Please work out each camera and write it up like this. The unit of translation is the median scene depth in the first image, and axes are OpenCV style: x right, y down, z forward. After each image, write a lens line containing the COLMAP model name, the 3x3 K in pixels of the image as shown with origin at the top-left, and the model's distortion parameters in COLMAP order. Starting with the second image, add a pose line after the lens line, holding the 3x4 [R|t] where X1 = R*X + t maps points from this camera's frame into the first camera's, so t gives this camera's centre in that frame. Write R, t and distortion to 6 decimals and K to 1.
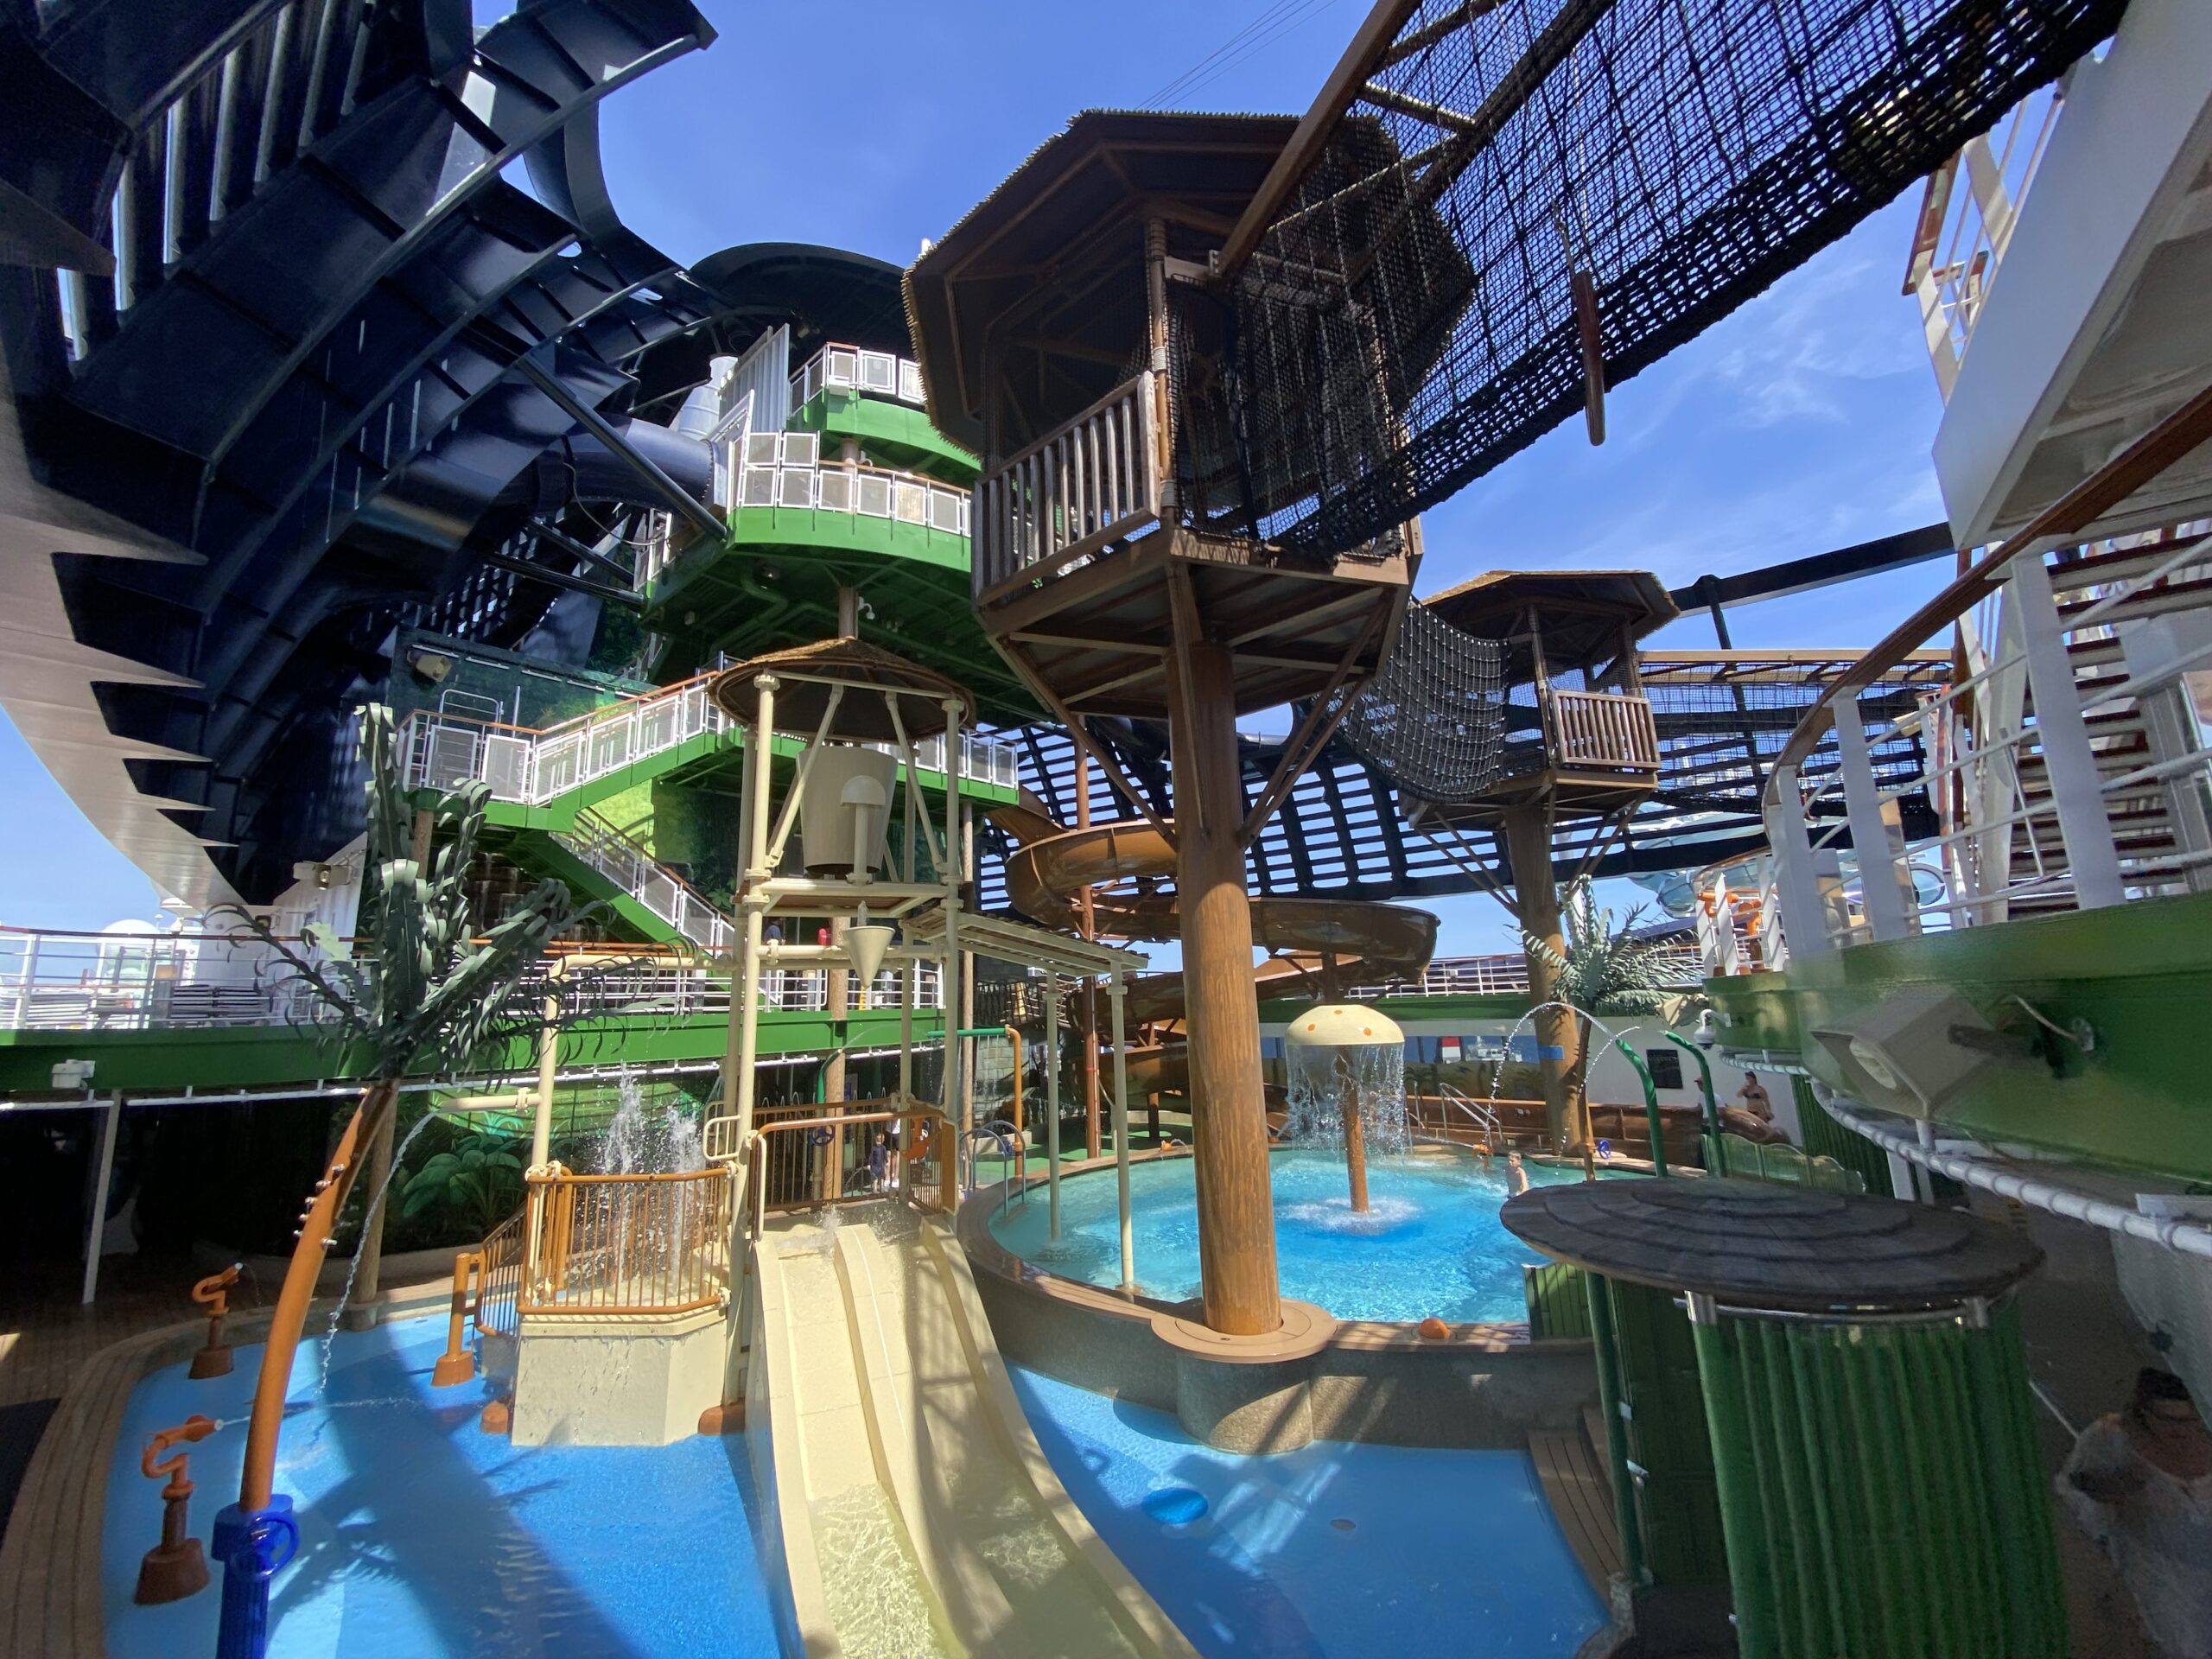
lens RADIAL K [[901.9, 0, 1074.3], [0, 901.9, 828.1], [0, 0, 1]] dist [0.010459, -0.019544]
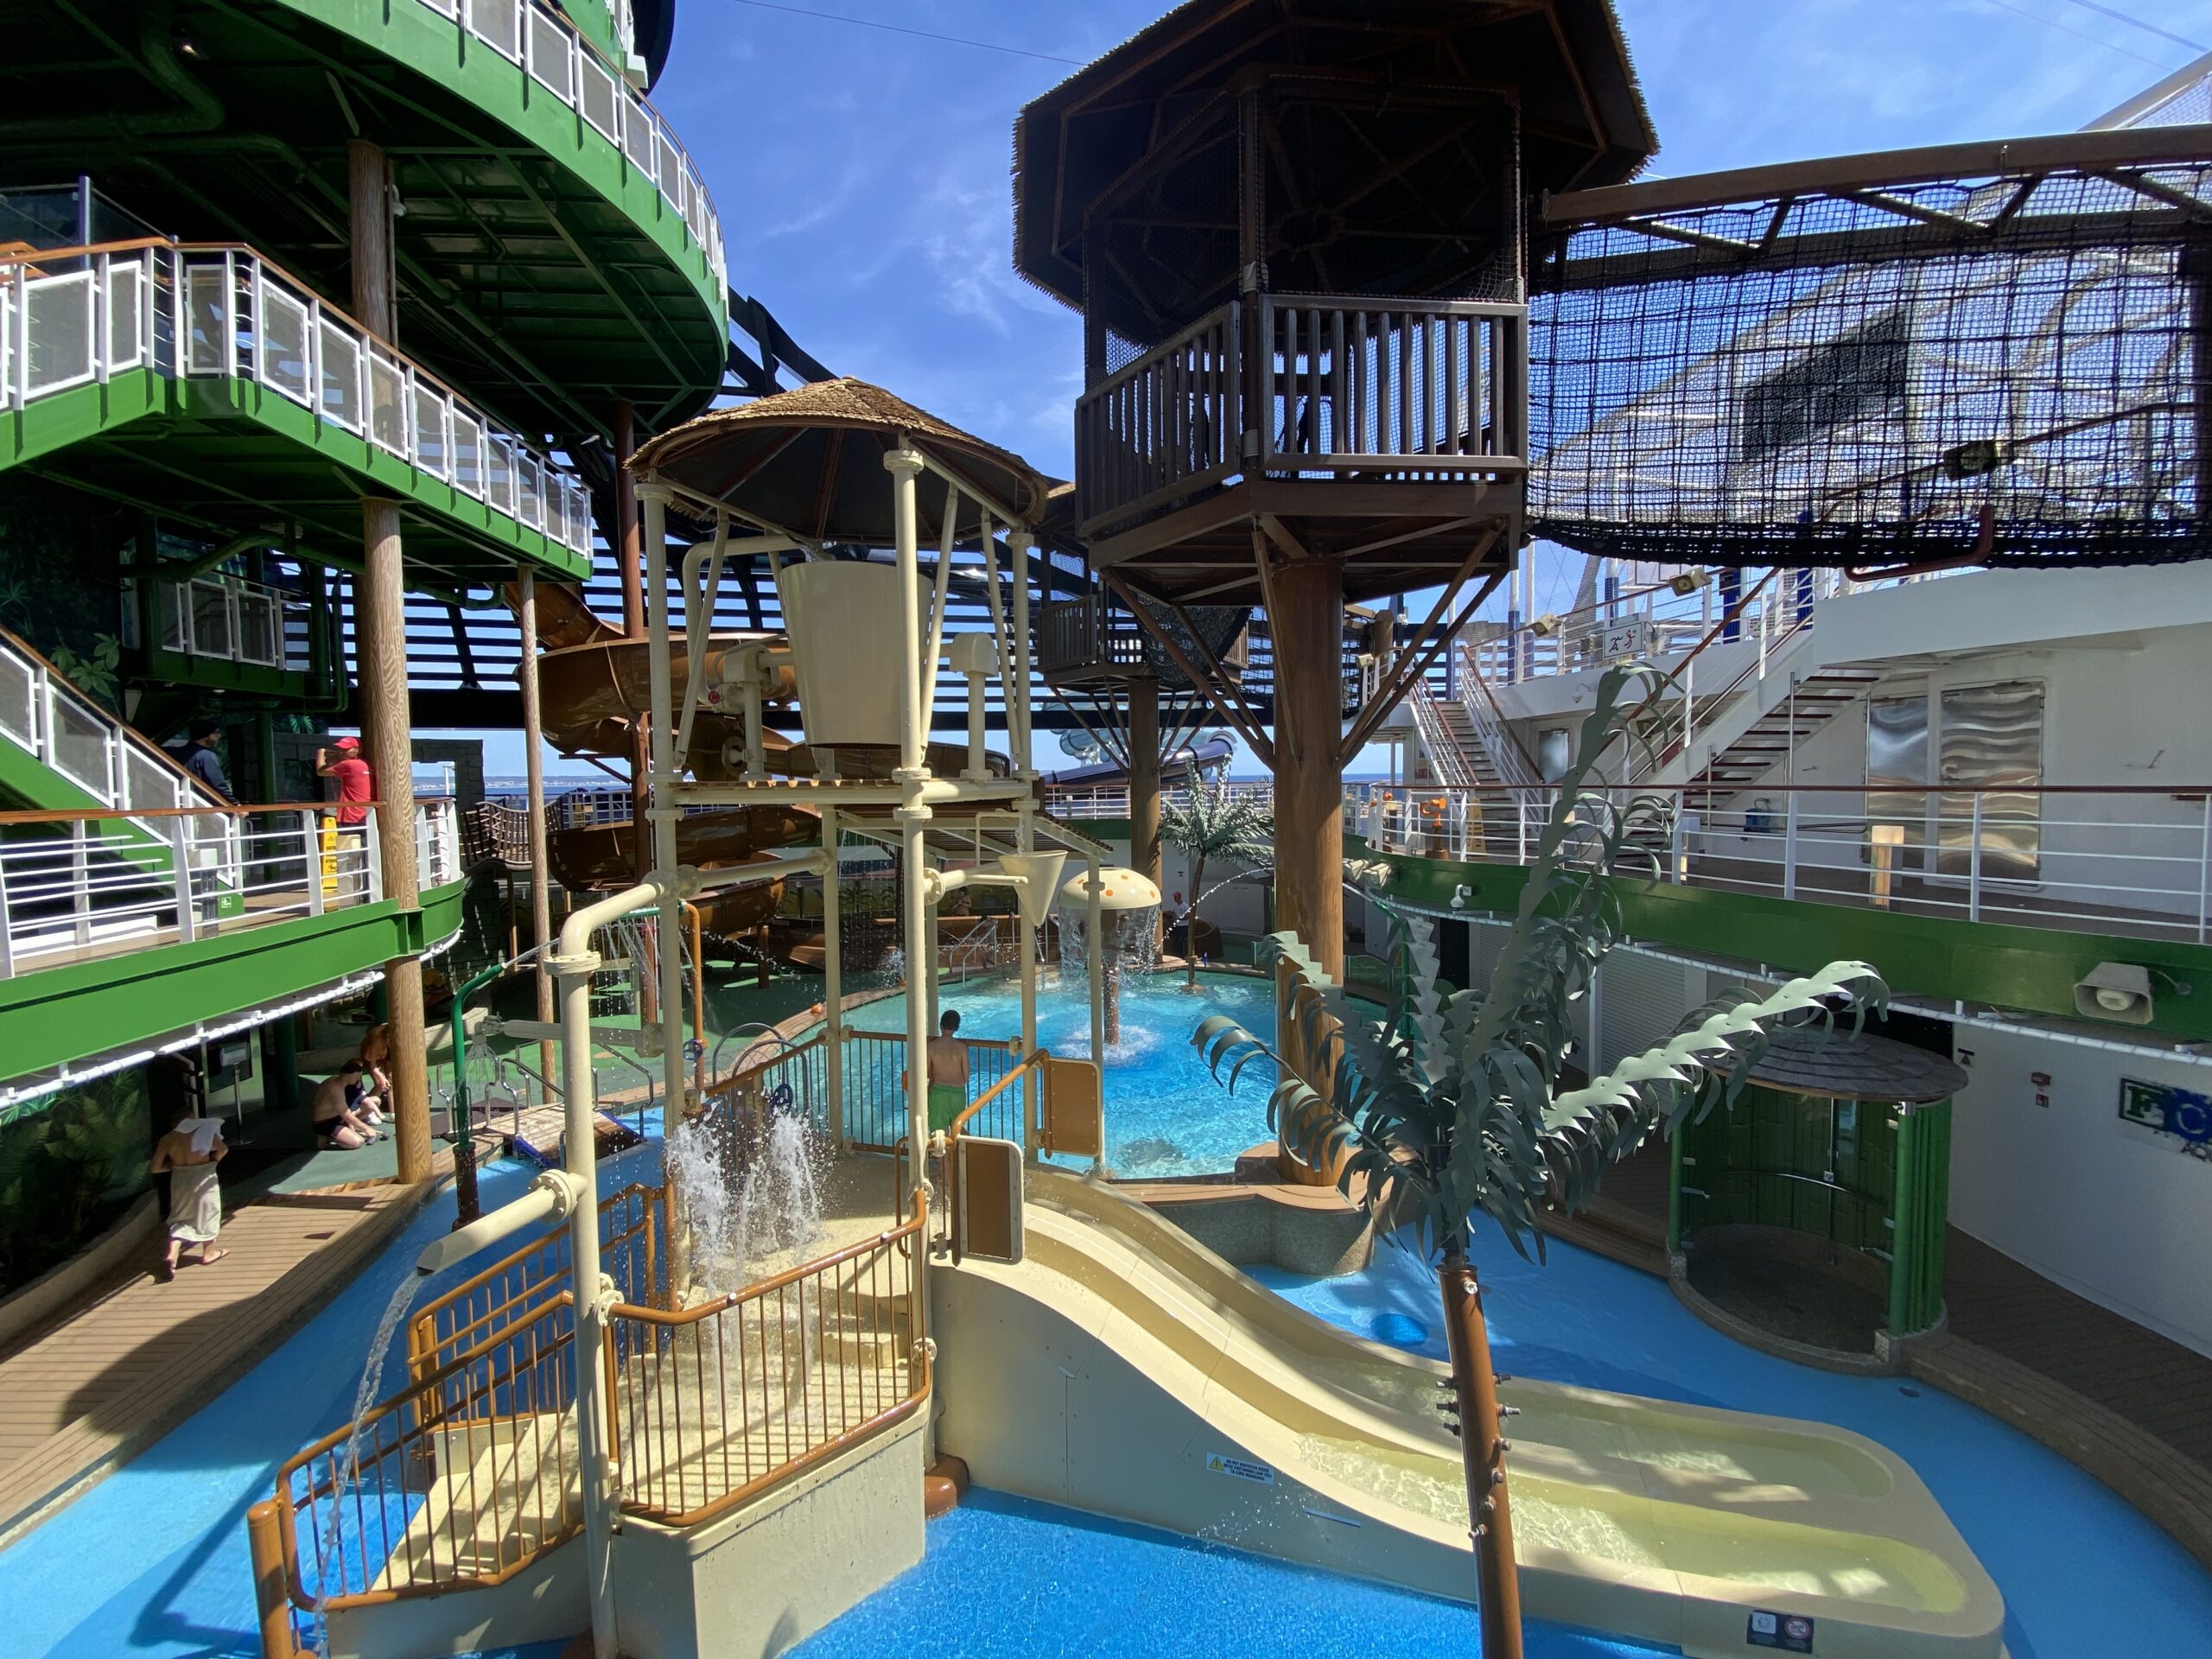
lens RADIAL K [[901.9, 0, 1074.3], [0, 901.9, 828.1], [0, 0, 1]] dist [0.010459, -0.019544]
pose [[0.657824, -0.015425, 0.753014, -0.722285], [-0.159331, 0.974313, 0.159147, -0.031751], [-0.736126, -0.224669, 0.638469, 0.445865]]
